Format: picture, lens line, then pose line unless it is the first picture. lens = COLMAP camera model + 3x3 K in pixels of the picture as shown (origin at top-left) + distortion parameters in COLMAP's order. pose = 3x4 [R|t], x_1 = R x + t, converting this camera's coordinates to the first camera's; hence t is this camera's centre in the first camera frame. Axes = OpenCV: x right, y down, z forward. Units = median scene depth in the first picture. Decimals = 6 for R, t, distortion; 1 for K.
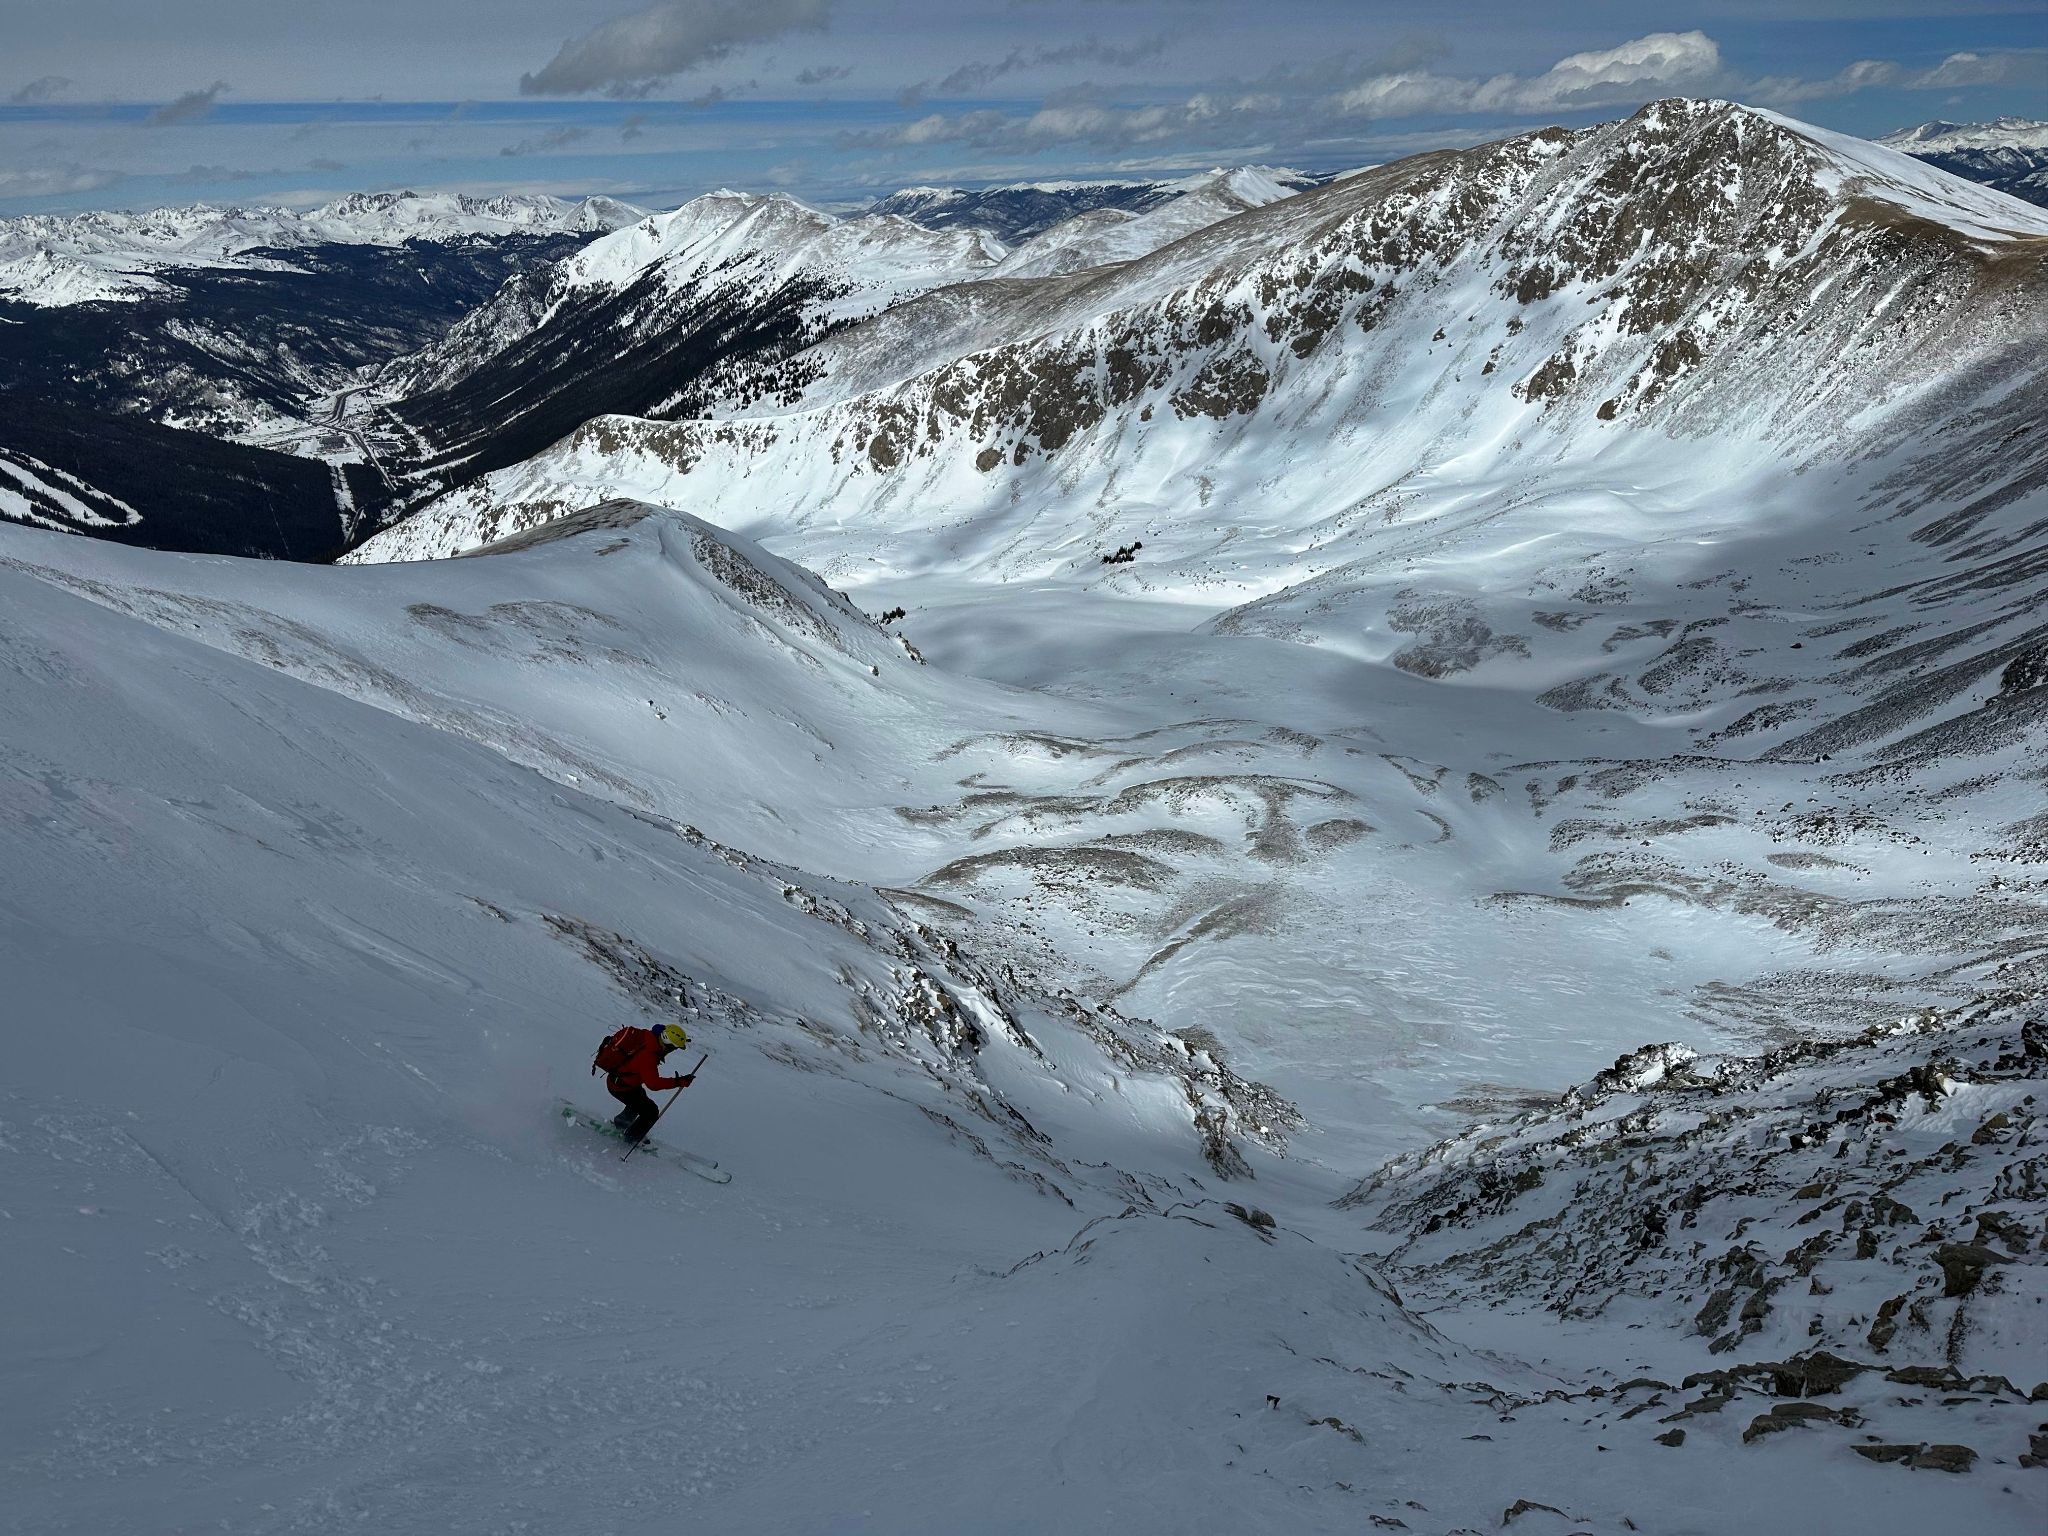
lens RADIAL K [[1403.8, 0, 1014.6], [0, 1403.8, 756.1], [0, 0, 1]] dist [0.127542, -0.196047]
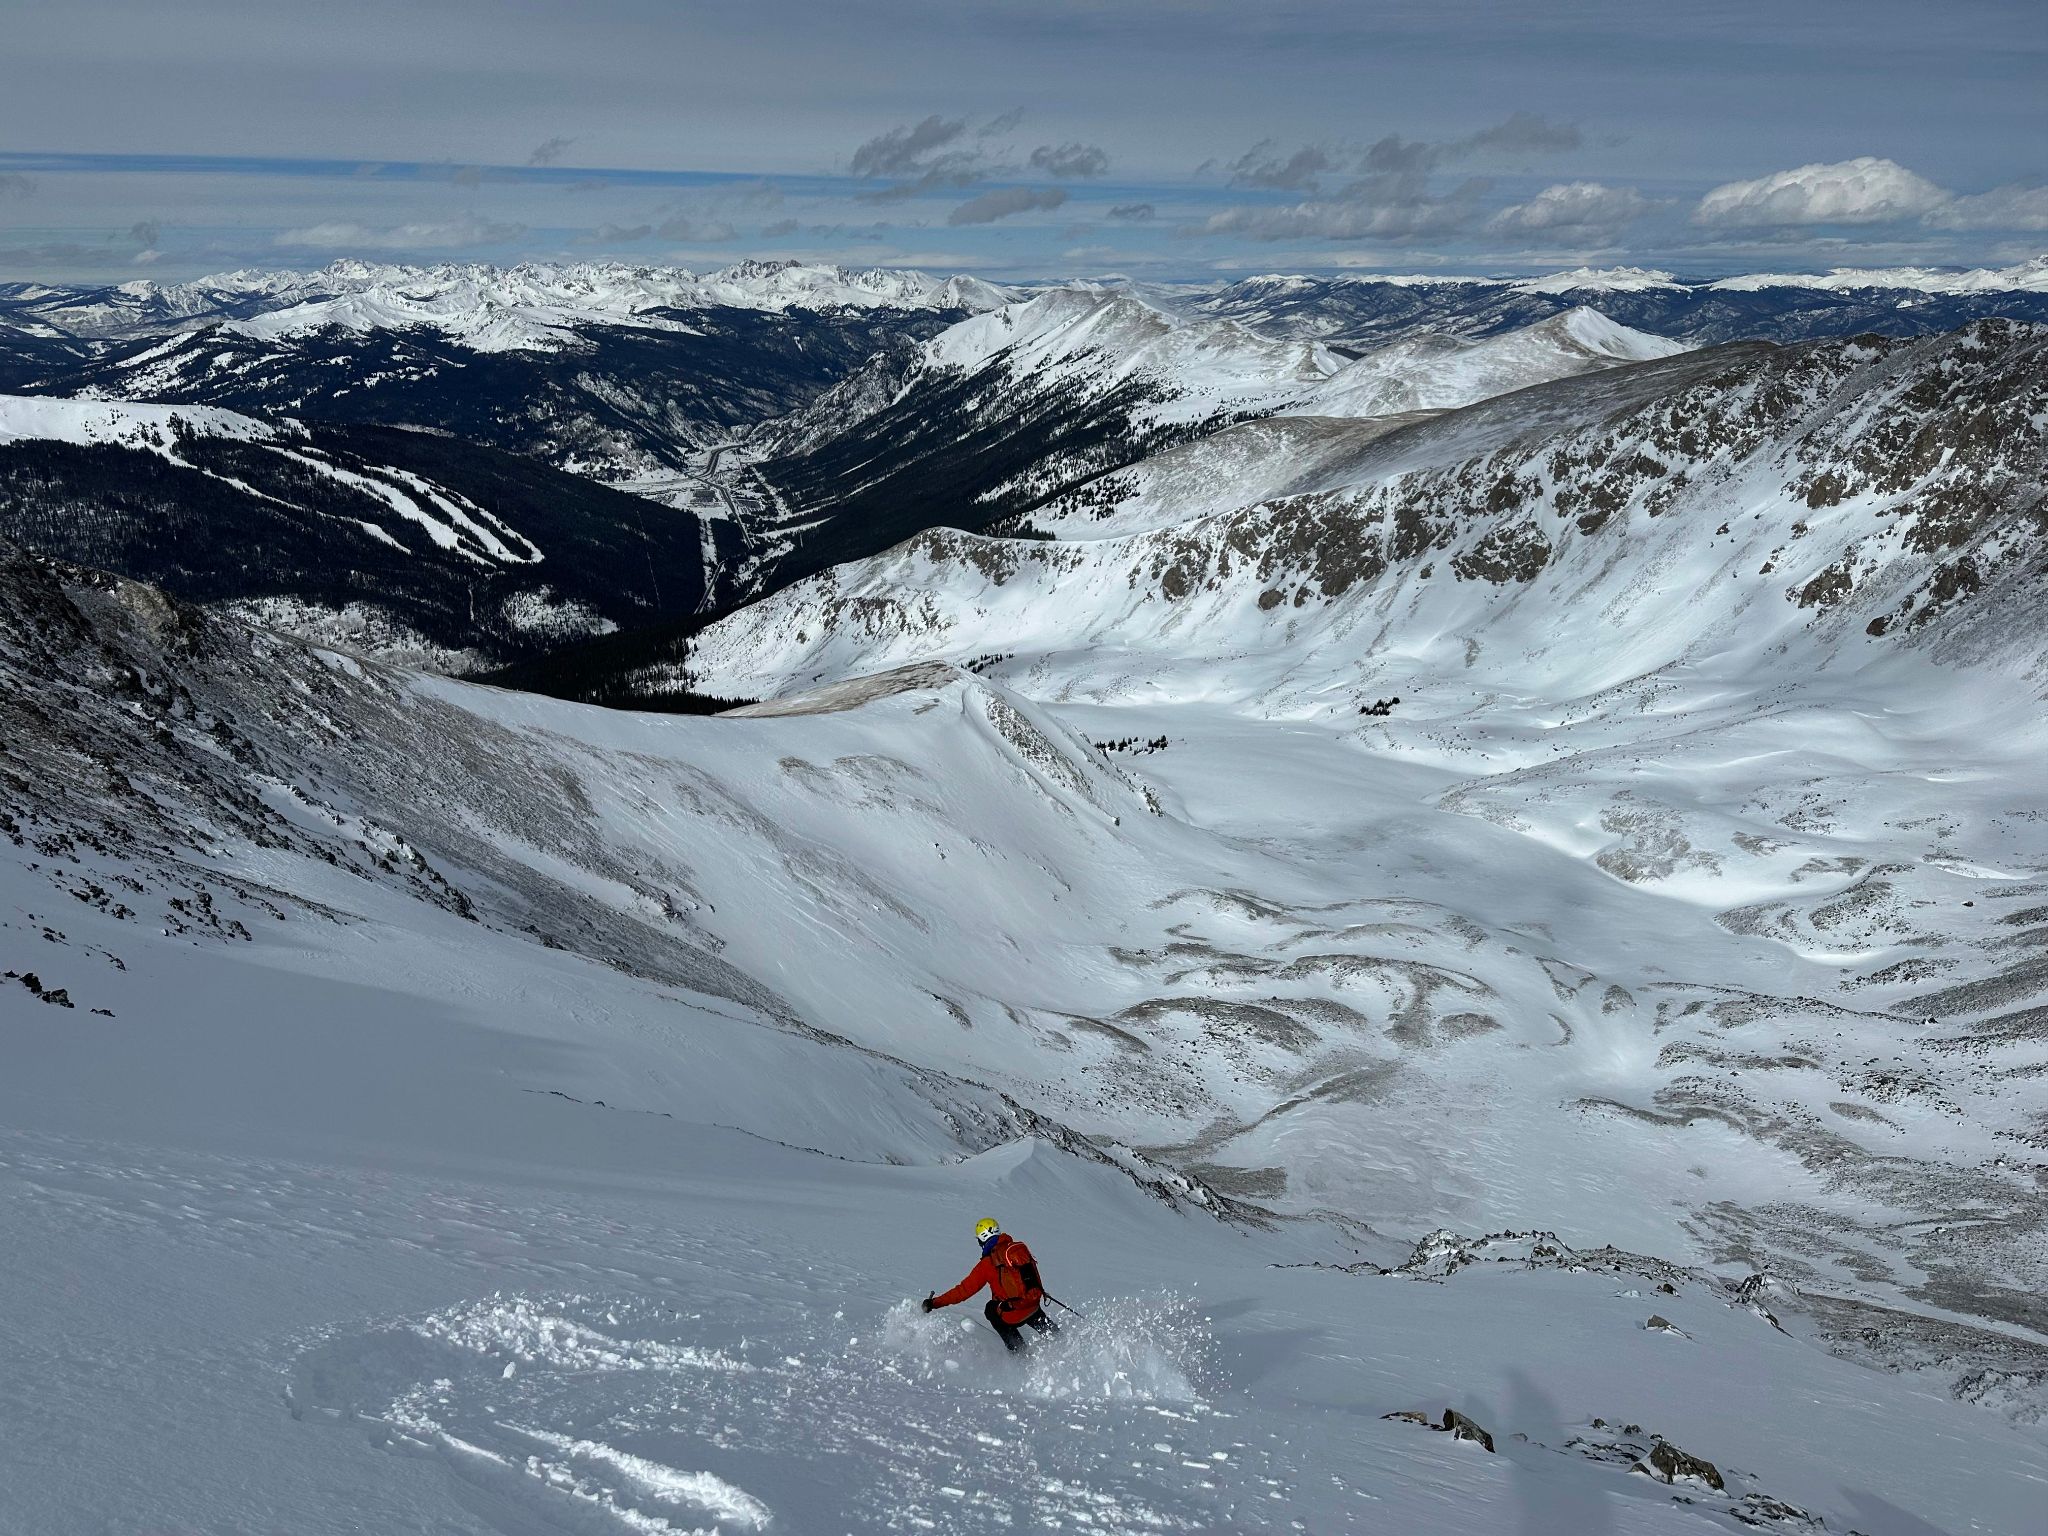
lens RADIAL K [[1427.8, 0, 1024.0], [0, 1427.8, 768.0], [0, 0, 1]] dist [0.146496, -0.226247]
pose [[0.973622, 0.116300, -0.196302, 0.028298], [-0.123276, 0.992090, -0.023658, -0.032049], [0.191998, 0.047233, 0.980258, -0.109846]]
